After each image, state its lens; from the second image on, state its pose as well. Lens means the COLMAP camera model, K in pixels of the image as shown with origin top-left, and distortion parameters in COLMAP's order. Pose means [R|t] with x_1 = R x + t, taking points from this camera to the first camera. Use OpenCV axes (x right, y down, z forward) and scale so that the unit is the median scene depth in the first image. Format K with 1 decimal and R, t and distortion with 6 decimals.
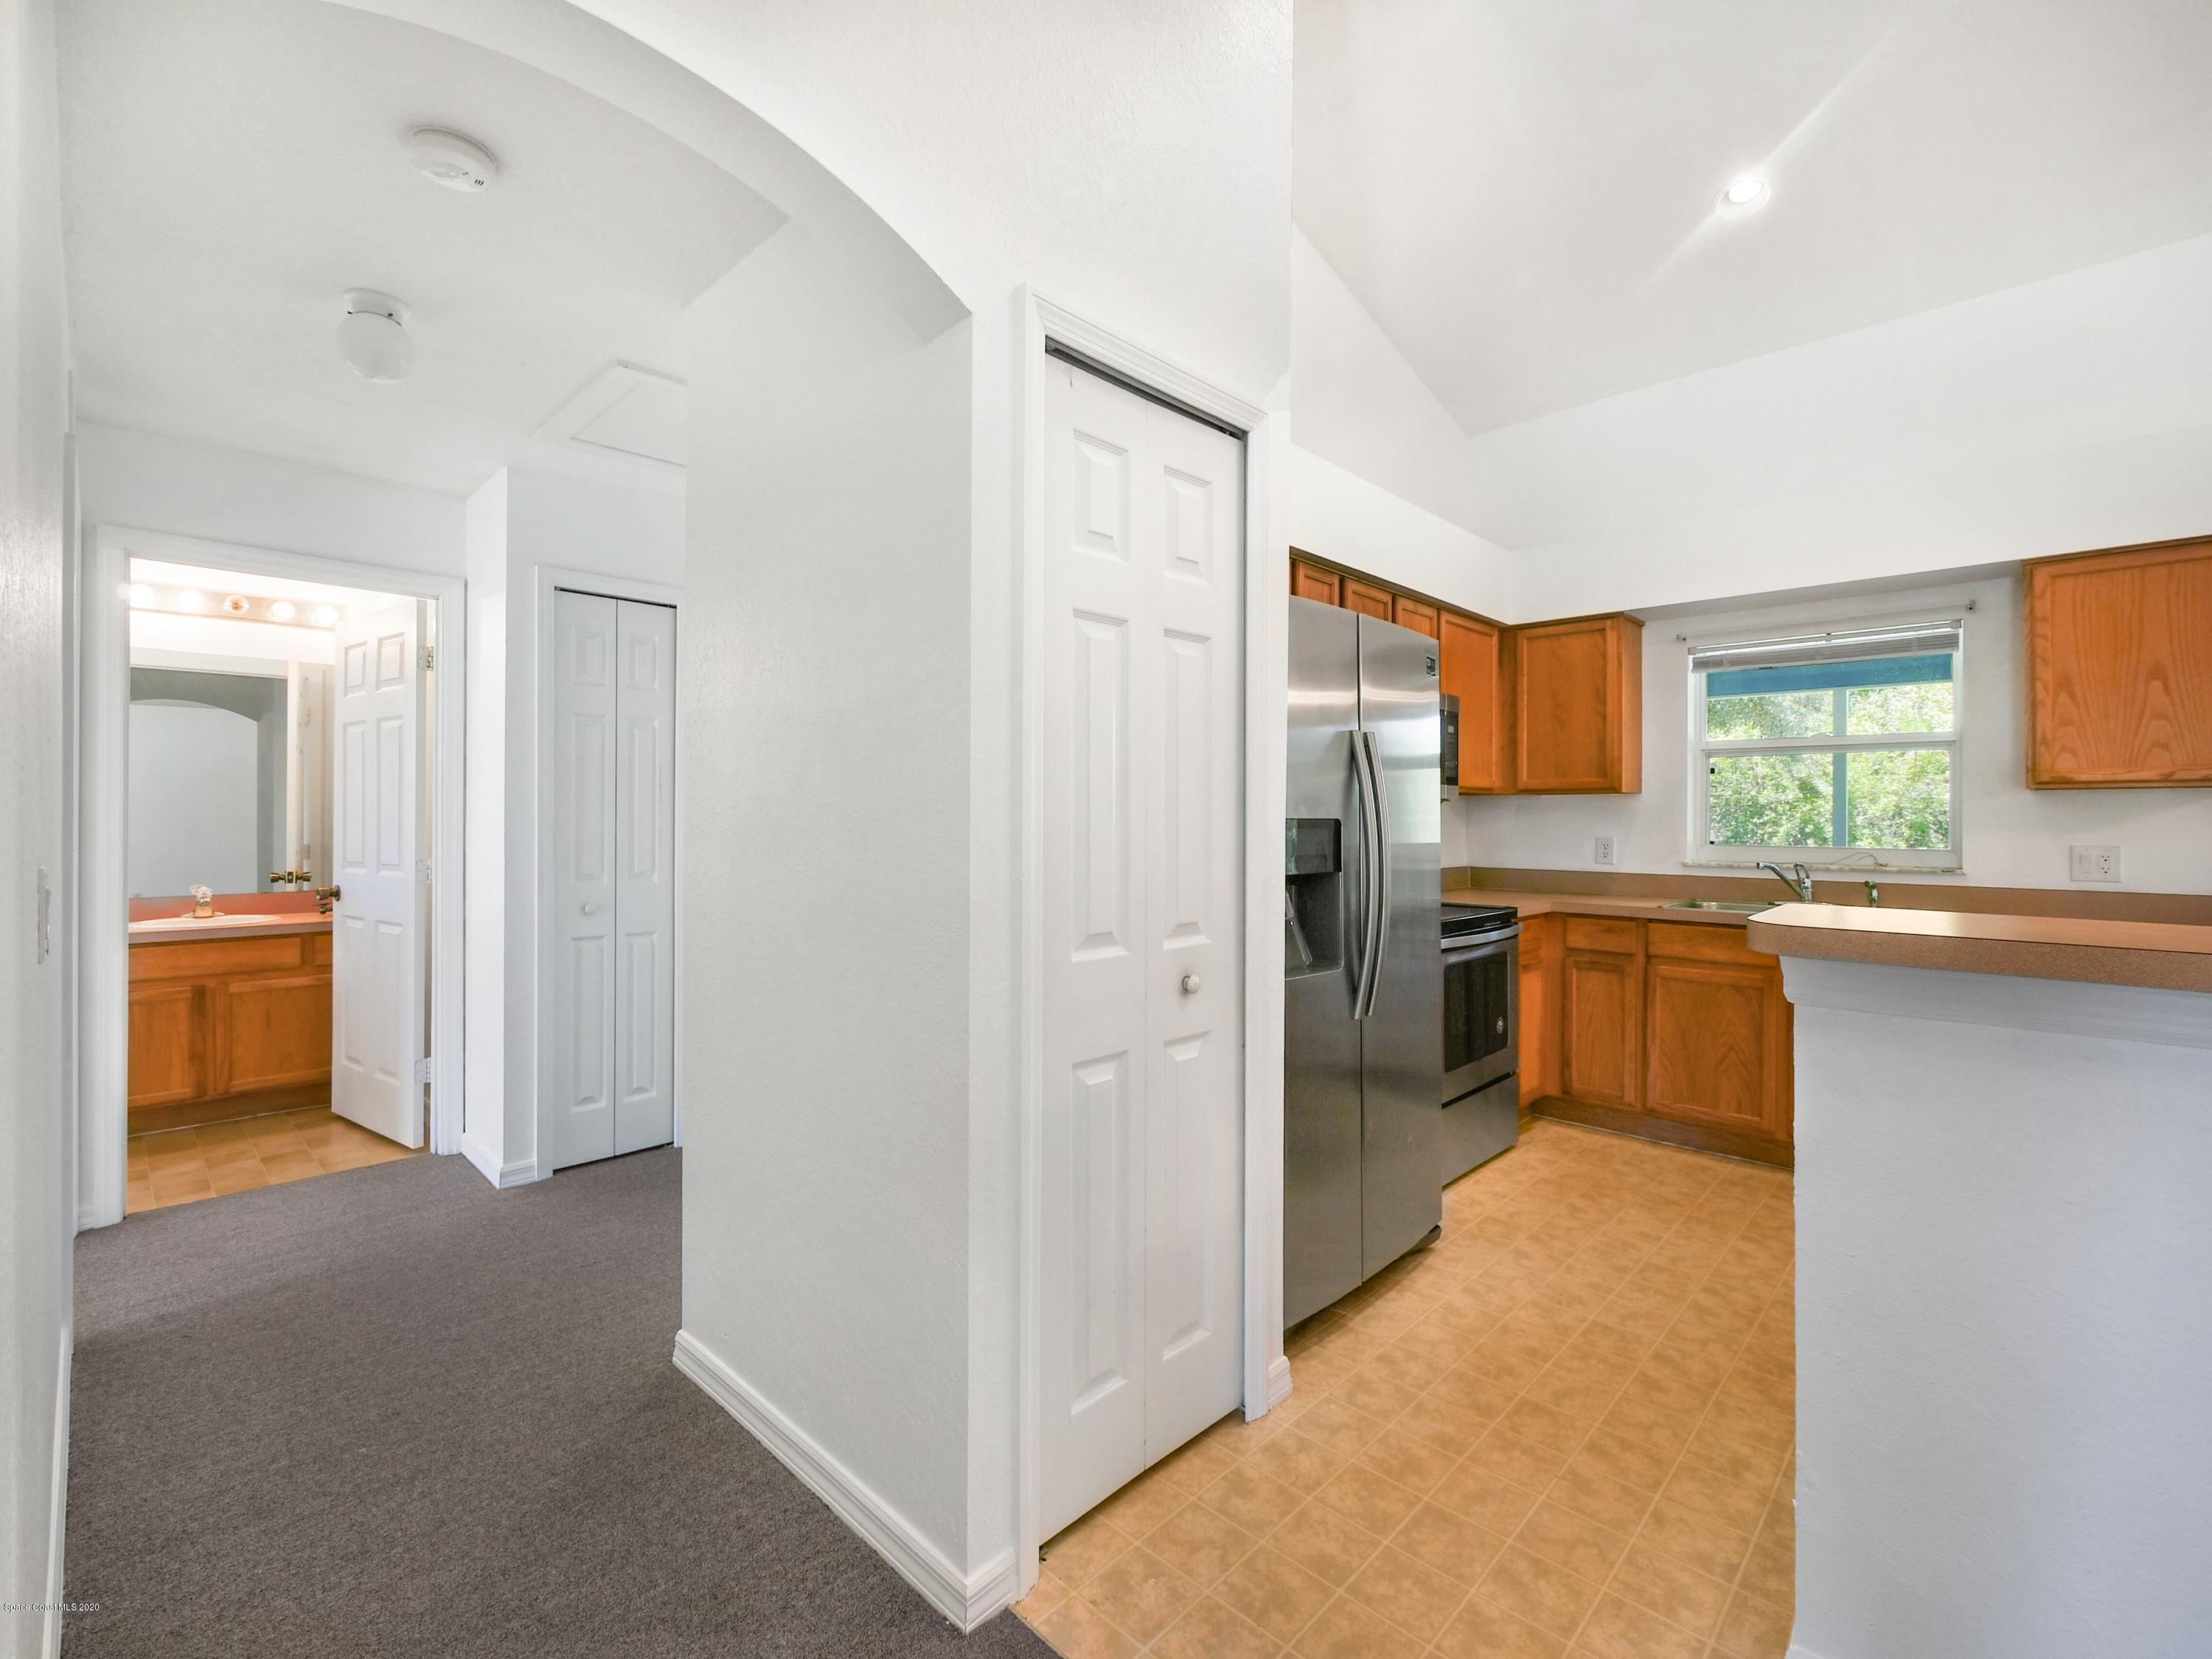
lens RADIAL K [[972.7, 0, 1102.1], [0, 972.7, 821.4], [0, 0, 1]] dist [0.001365, 0.000517]
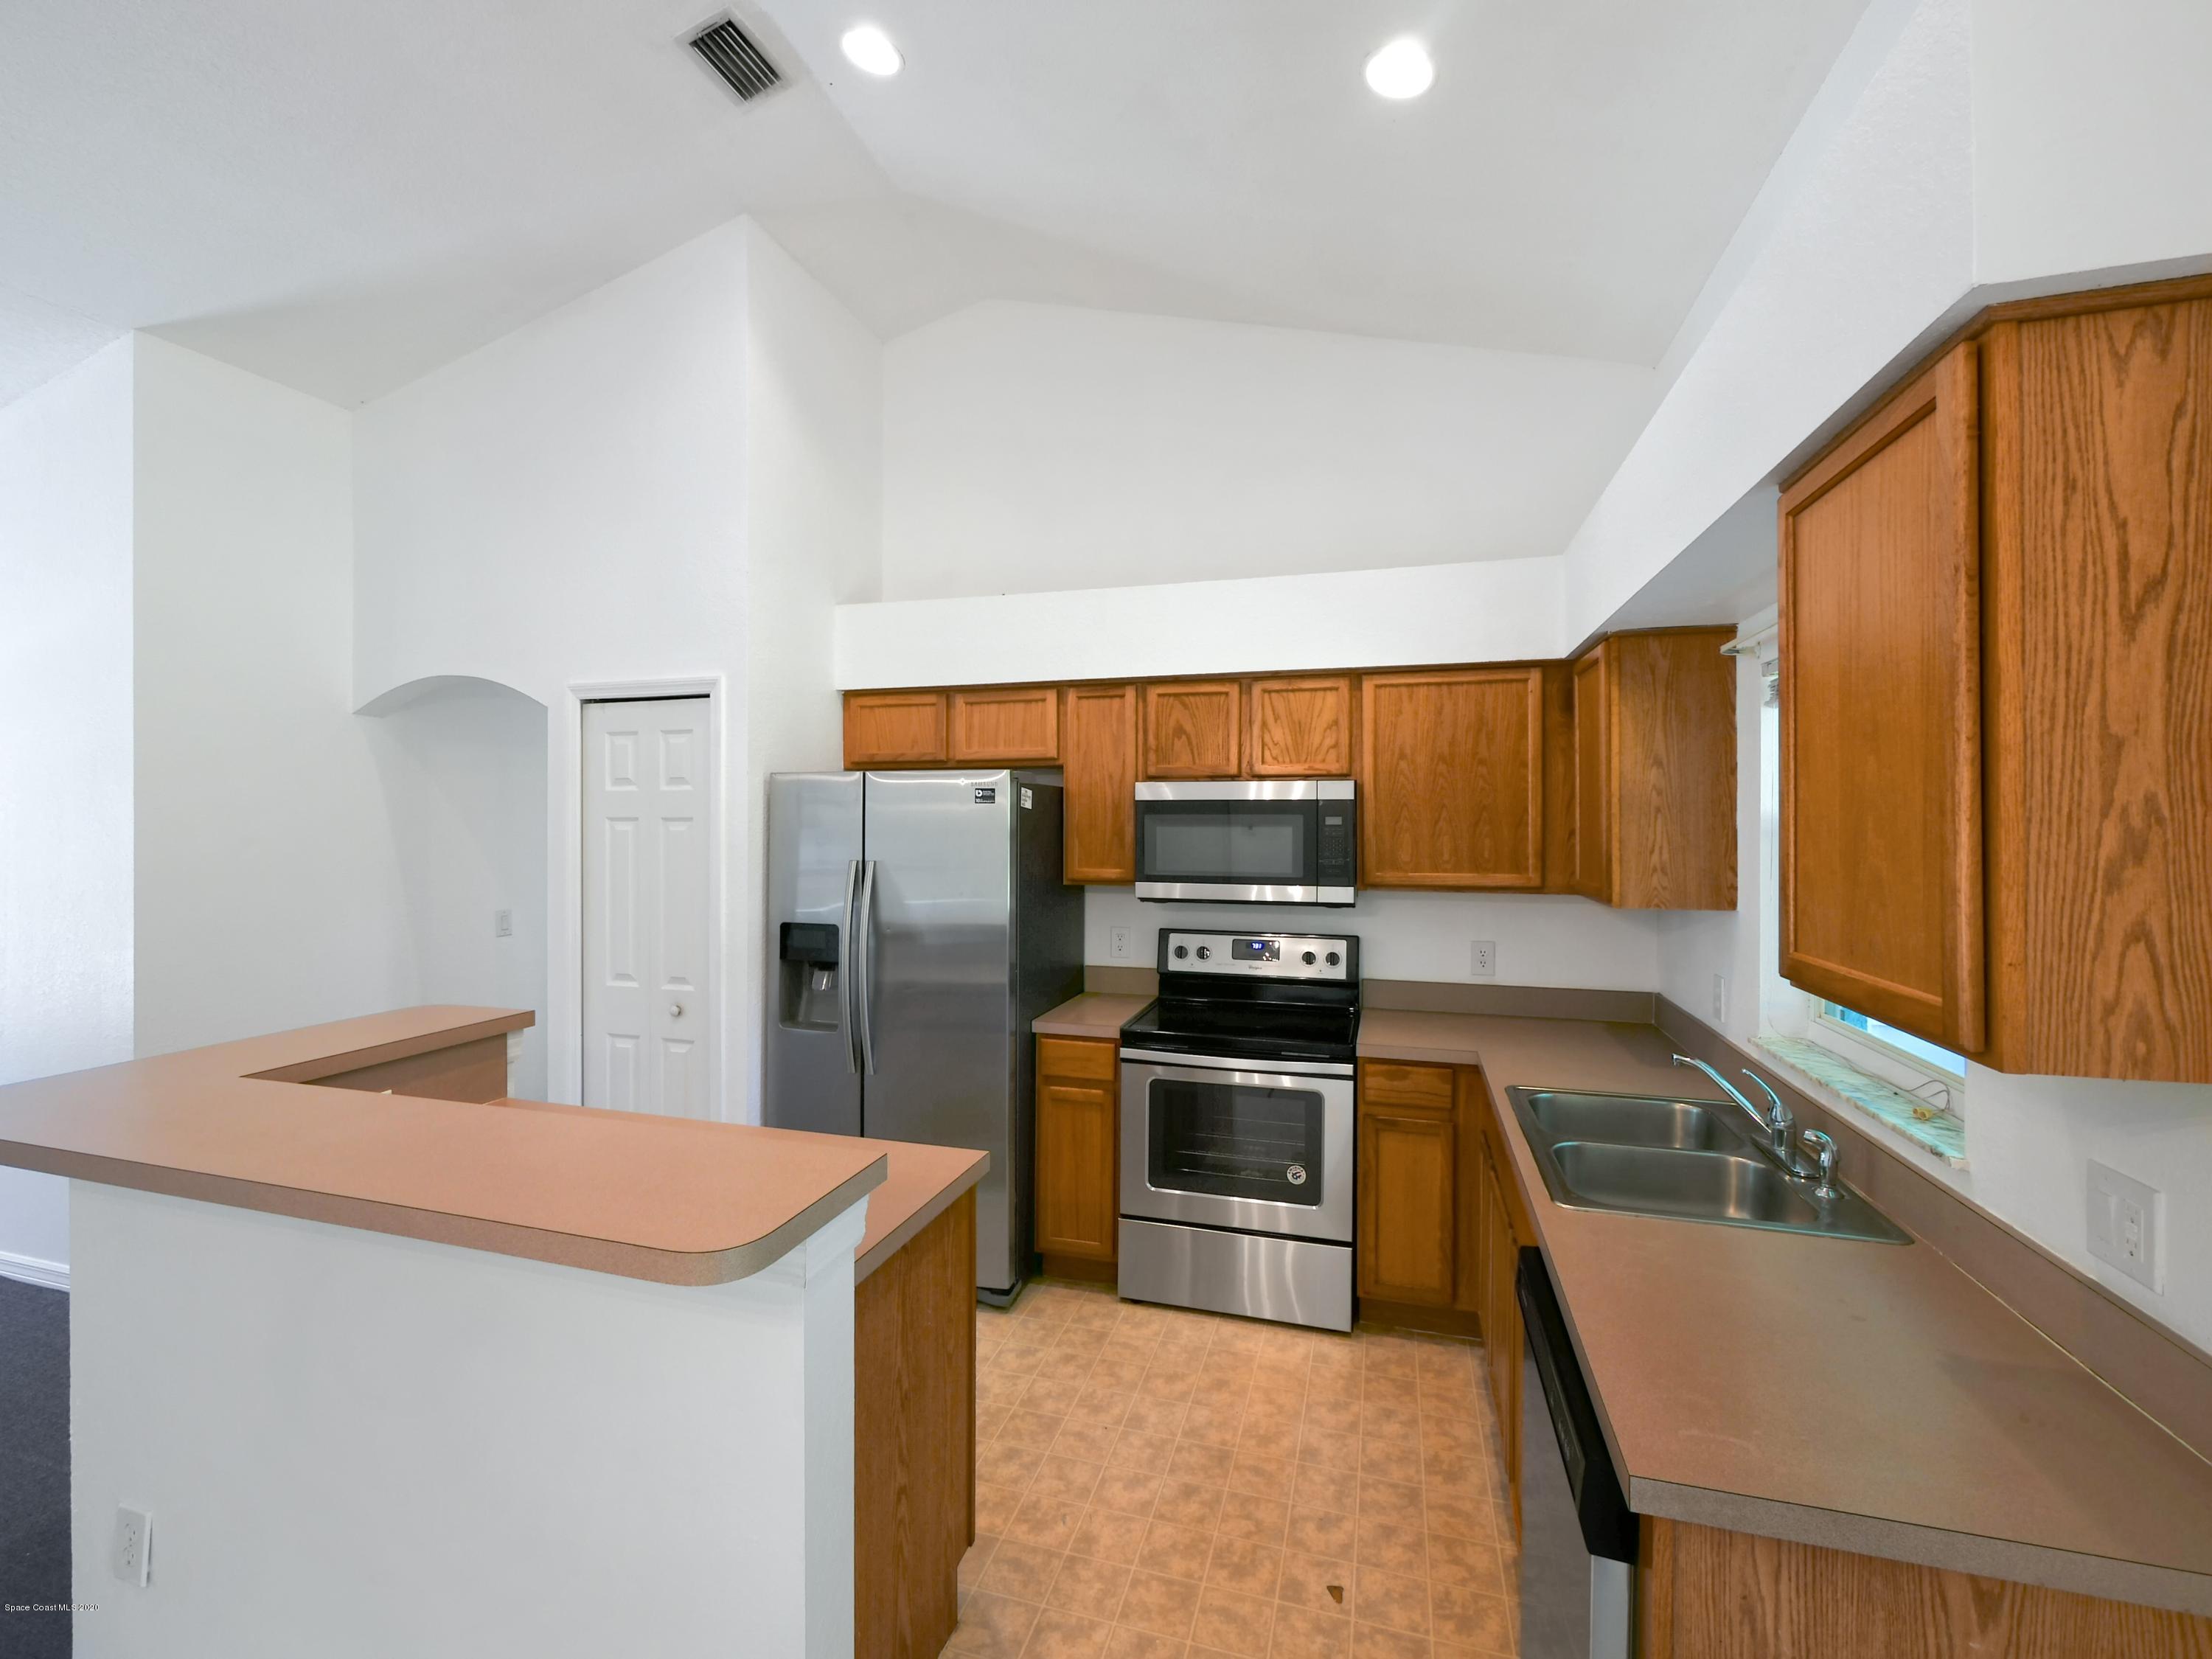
lens RADIAL K [[972.7, 0, 1102.1], [0, 972.7, 821.4], [0, 0, 1]] dist [0.001365, 0.000517]
pose [[0.457805, 0.002209, -0.889050, 1.082402], [-0.002919, 0.999995, 0.000982, -0.100033], [0.889048, 0.002145, 0.457809, 0.456477]]
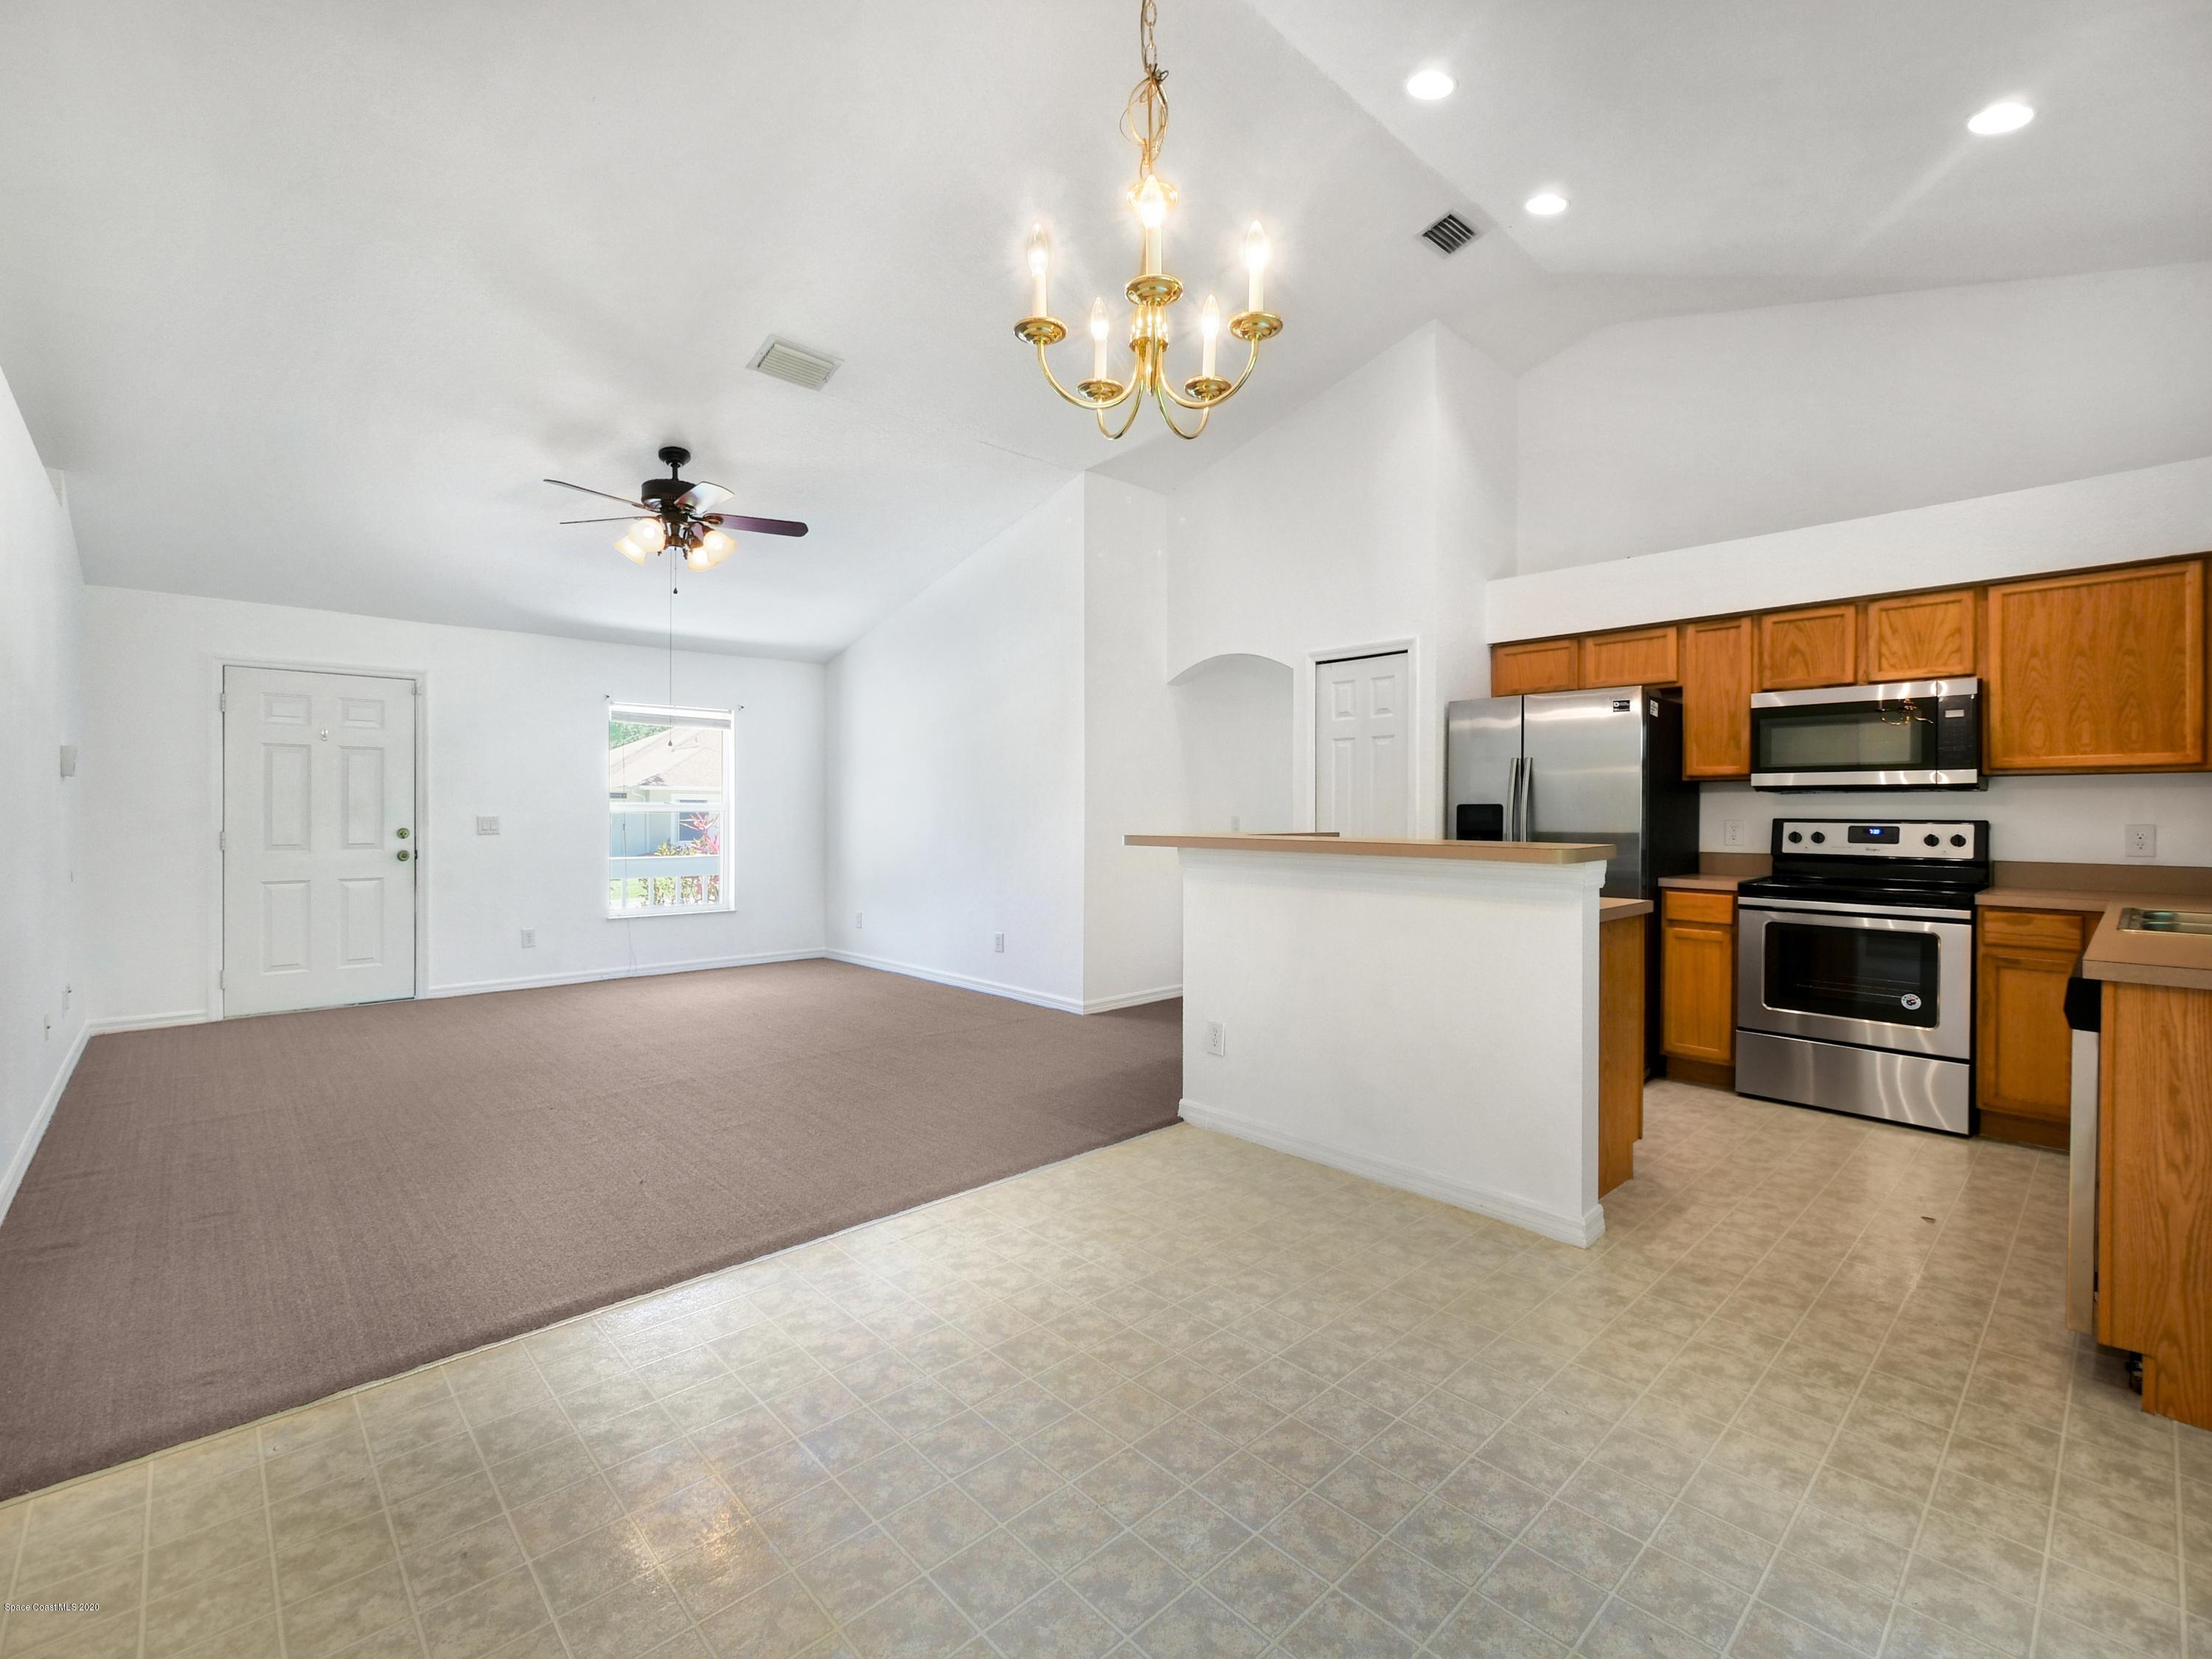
lens RADIAL K [[986.7, 0, 1107.3], [0, 986.7, 813.4], [0, 0, 1]] dist [0.001987, 0.000097]
pose [[-0.047474, 0.001134, -0.998872, 1.495279], [-0.004394, 0.999989, 0.001344, 0.010833], [0.998863, 0.004453, -0.047468, 0.192042]]
